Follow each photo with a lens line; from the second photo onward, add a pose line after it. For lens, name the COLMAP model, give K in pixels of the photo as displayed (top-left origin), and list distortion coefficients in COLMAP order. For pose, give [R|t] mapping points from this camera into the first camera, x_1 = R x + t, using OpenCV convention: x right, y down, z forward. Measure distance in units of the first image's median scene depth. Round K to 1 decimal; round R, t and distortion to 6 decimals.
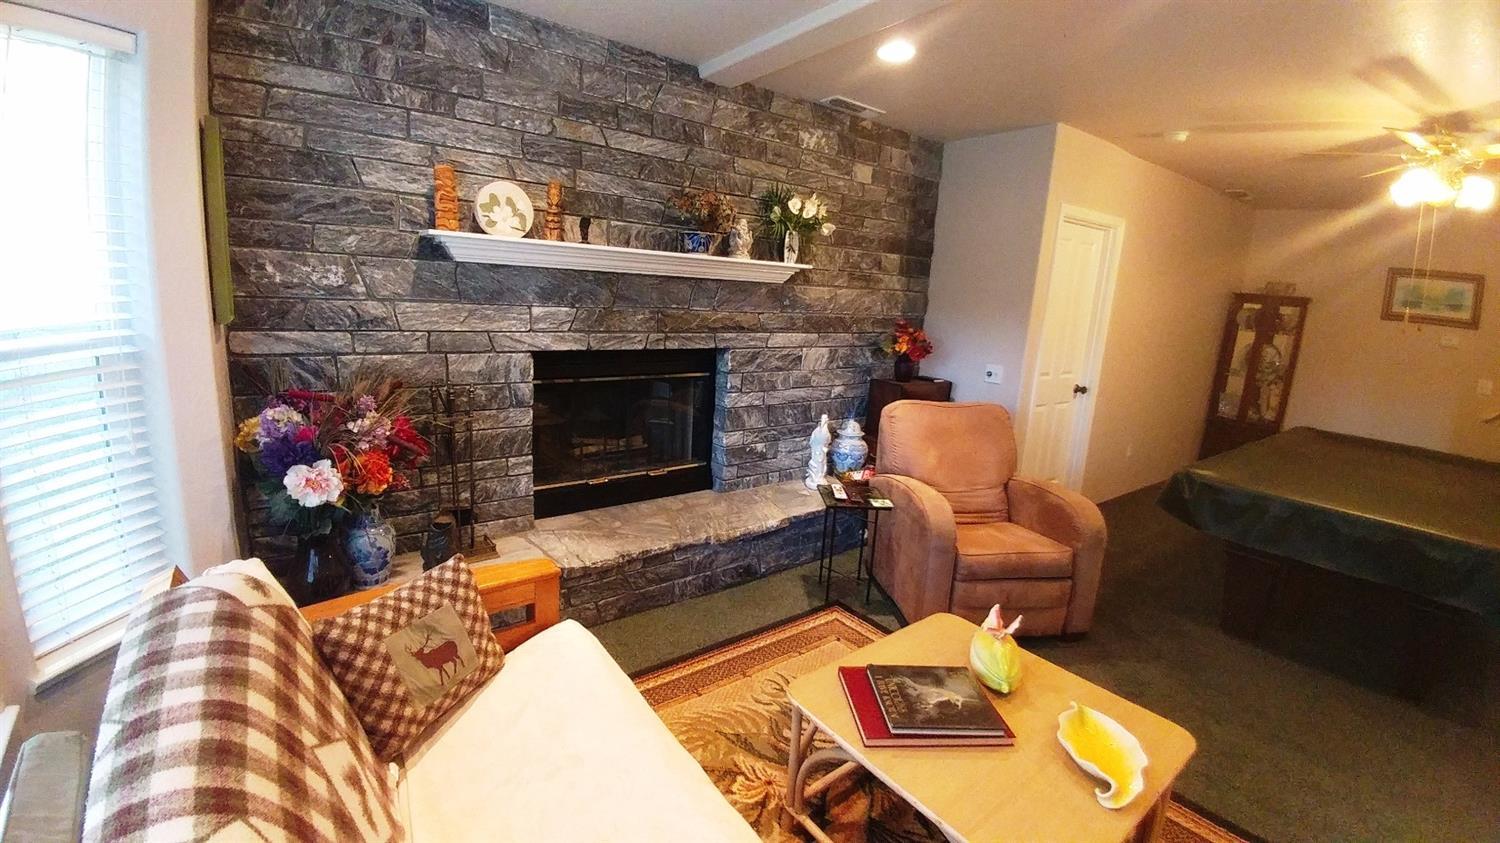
lens RADIAL K [[603.3, 0, 750.9], [0, 603.3, 414.6], [0, 0, 1]] dist [-0.030098, -0.000356]
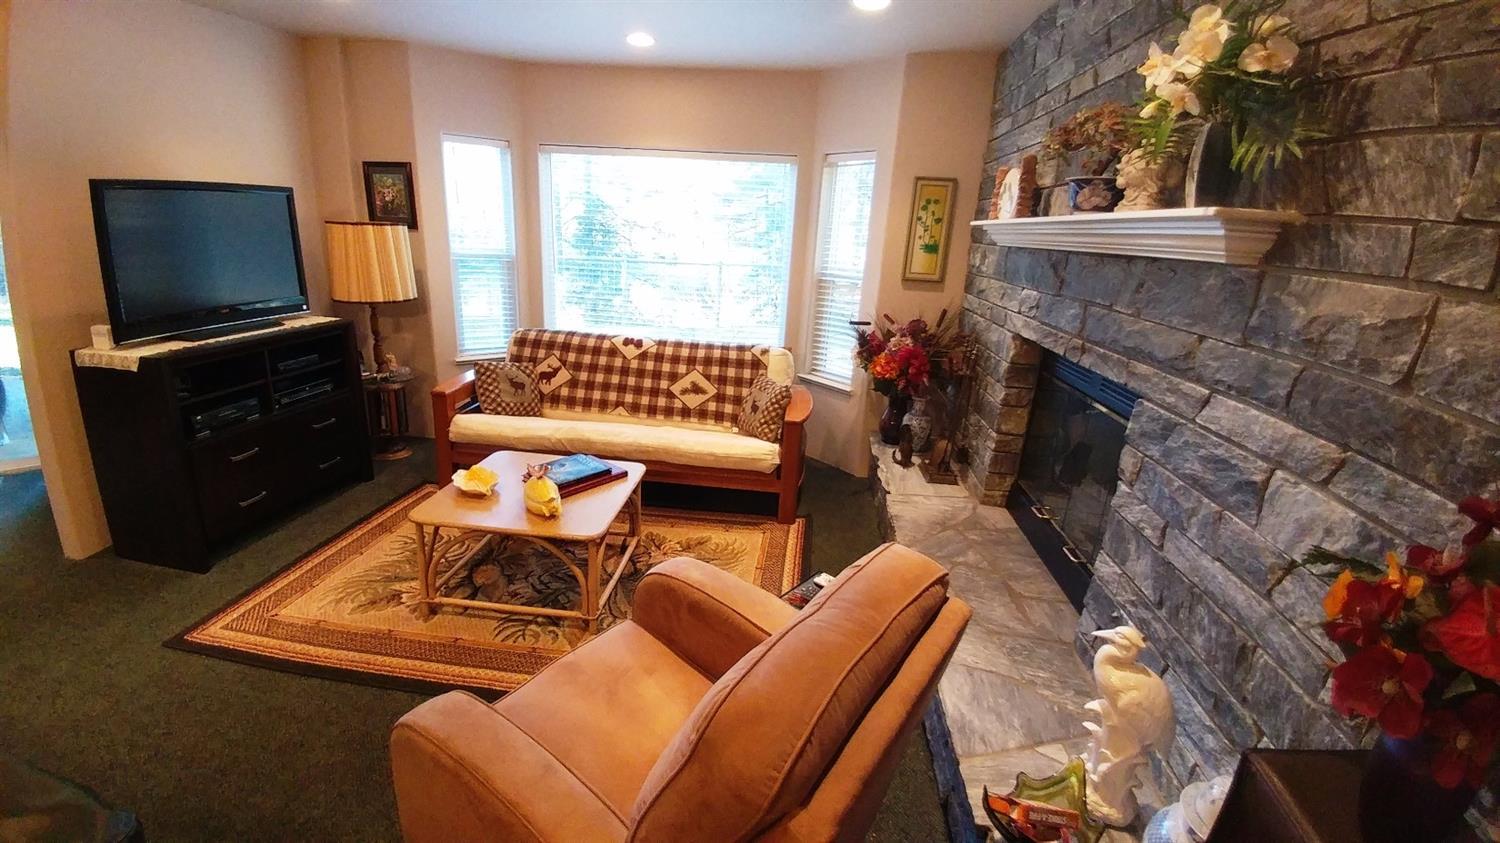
lens RADIAL K [[602.4, 0, 747.9], [0, 602.4, 414.0], [0, 0, 1]] dist [-0.031736, -0.013831]
pose [[-0.676399, 0.122917, -0.726206, 0.599468], [-0.238096, 0.896548, 0.373514, -0.221668], [0.696990, 0.425551, -0.577158, 1.167025]]
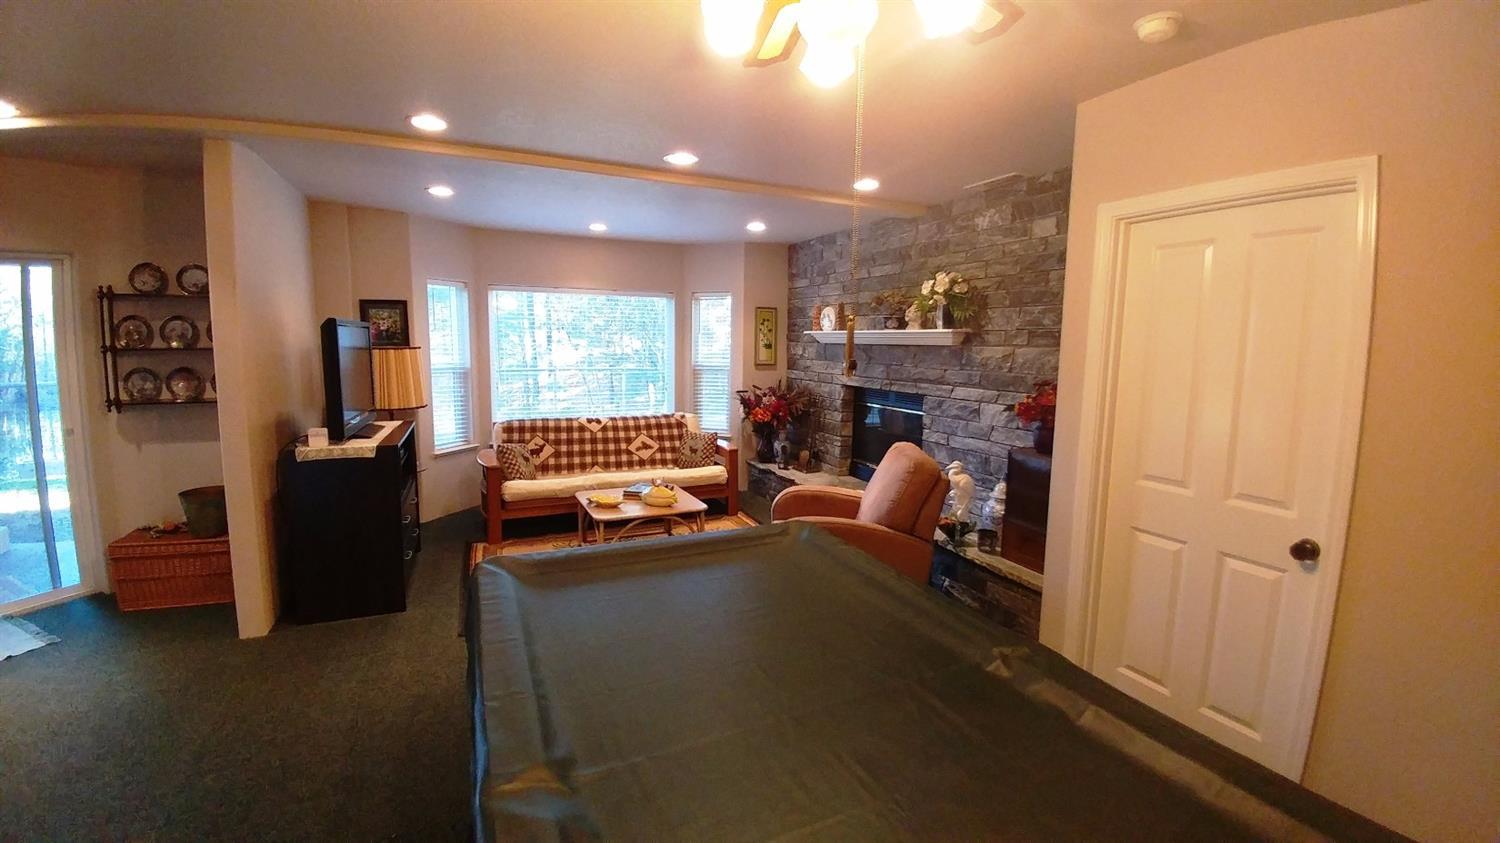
lens RADIAL K [[602.4, 0, 738.4], [0, 602.4, 405.5], [0, 0, 1]] dist [-0.031736, -0.013831]
pose [[-0.220572, 0.044477, -0.974356, 1.488799], [-0.219306, 0.971120, 0.093975, -0.133433], [0.950396, 0.234410, -0.204447, 0.969471]]
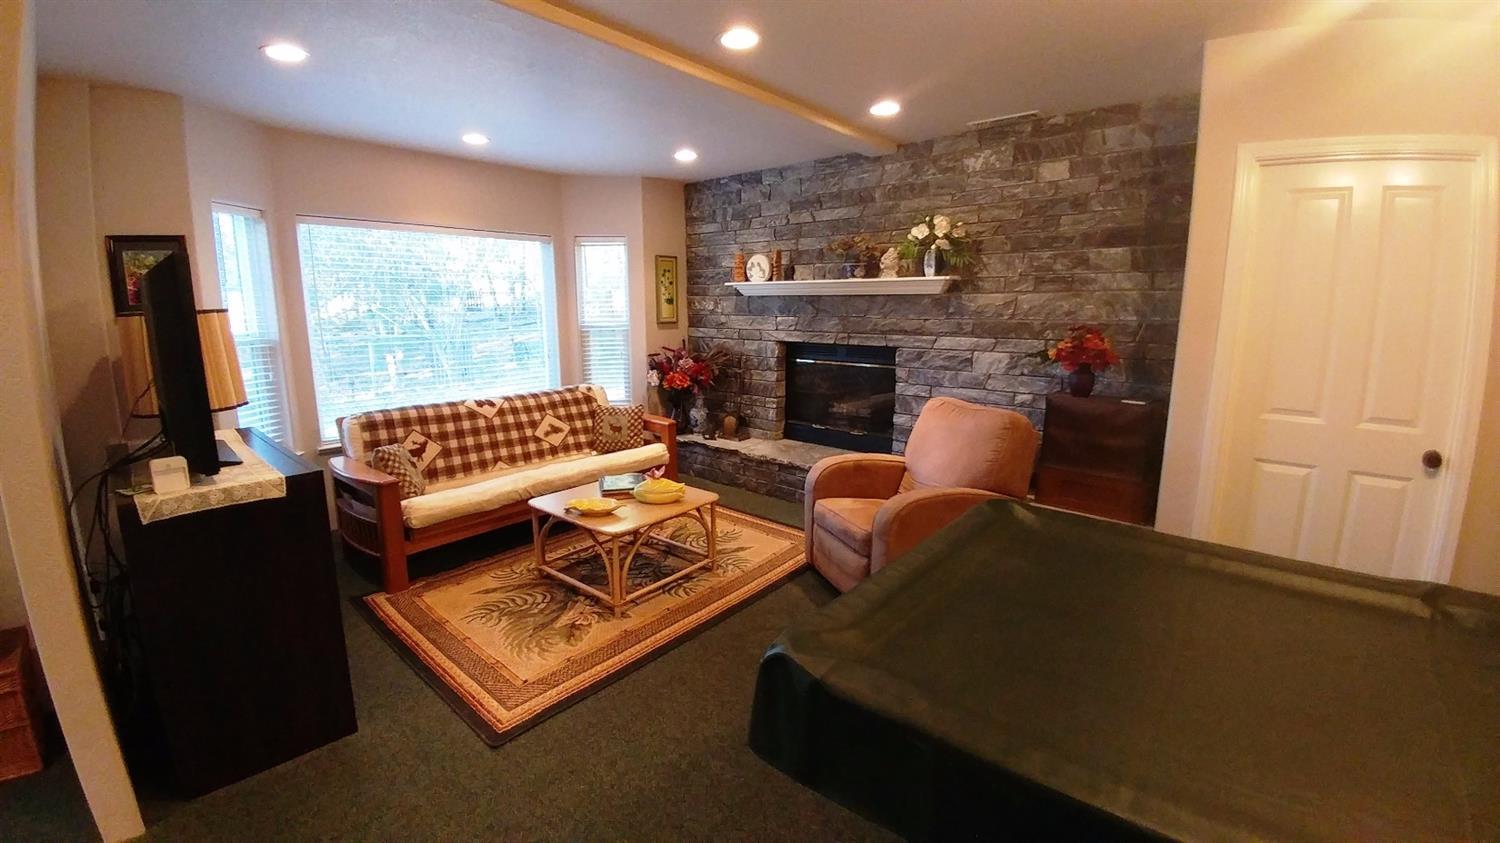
lens RADIAL K [[602.4, 0, 736.6], [0, 602.4, 411.0], [0, 0, 1]] dist [-0.031736, -0.013831]
pose [[0.198368, 0.115773, -0.973266, 1.267129], [-0.180812, 0.980279, 0.079755, -0.017859], [0.963305, 0.160157, 0.215389, 0.456502]]
